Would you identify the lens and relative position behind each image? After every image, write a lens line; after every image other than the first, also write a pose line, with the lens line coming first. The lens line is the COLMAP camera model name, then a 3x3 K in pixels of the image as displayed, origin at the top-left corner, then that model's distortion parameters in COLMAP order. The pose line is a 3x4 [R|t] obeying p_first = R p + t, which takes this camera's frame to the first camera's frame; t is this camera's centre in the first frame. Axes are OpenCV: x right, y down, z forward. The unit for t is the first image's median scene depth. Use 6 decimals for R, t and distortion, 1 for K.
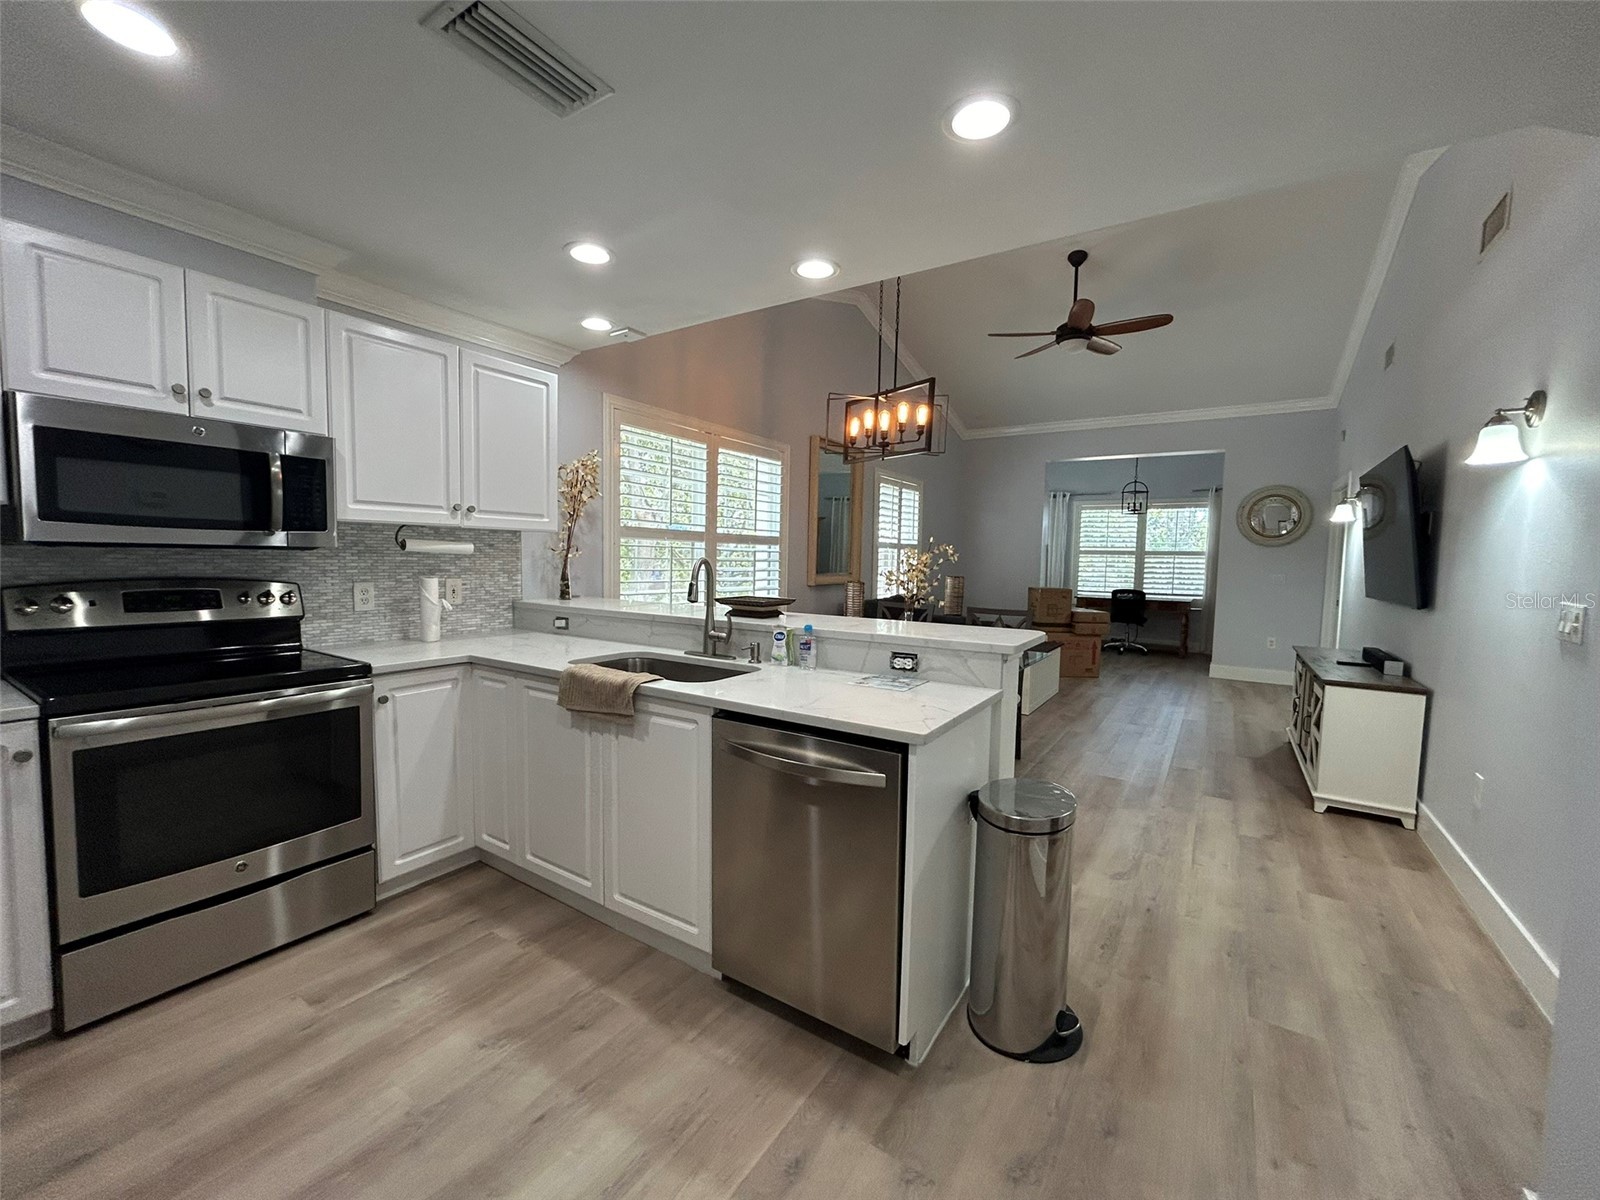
lens RADIAL K [[641.6, 0, 800.3], [0, 641.6, 599.7], [0, 0, 1]] dist [-0.000567, -0.001363]
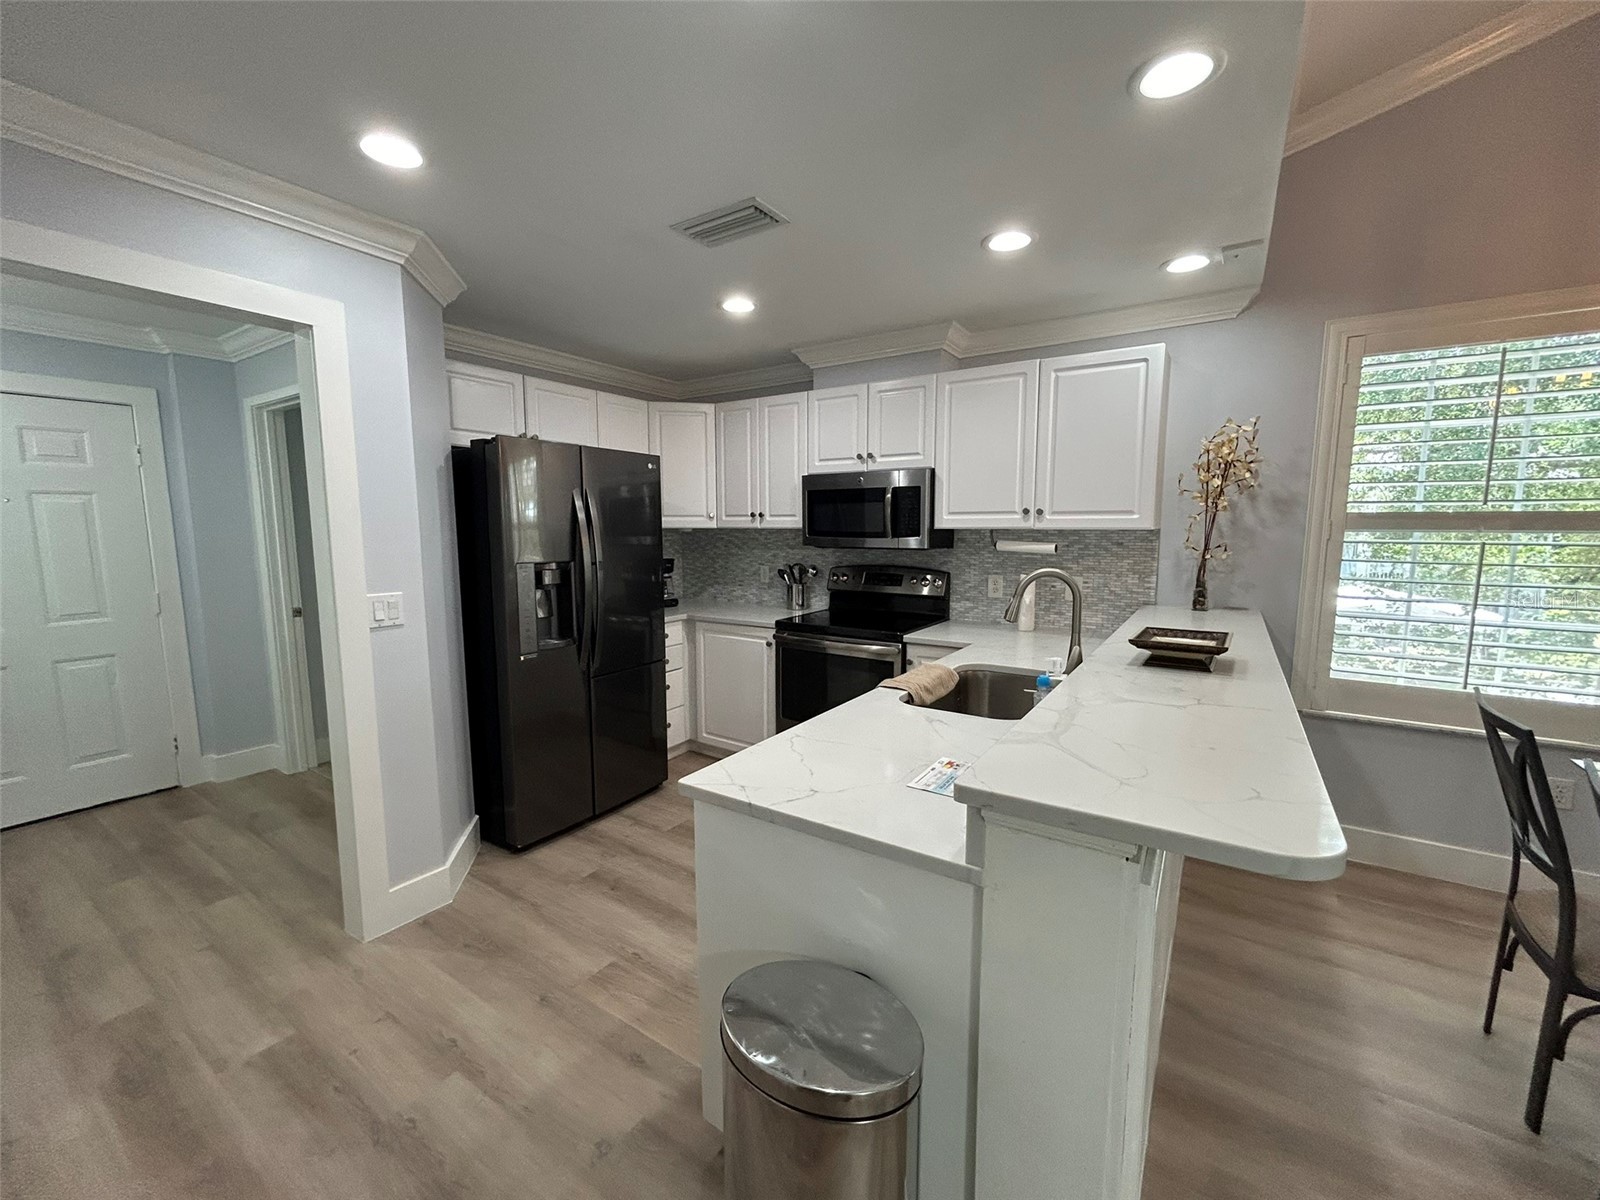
lens RADIAL K [[641.6, 0, 800.5], [0, 641.6, 606.7], [0, 0, 1]] dist [-0.000567, -0.001363]
pose [[0.001906, 0.104692, -0.994503, 0.579787], [-0.067393, 0.992257, 0.104326, -0.072294], [0.997725, 0.066824, 0.008946, 0.633085]]
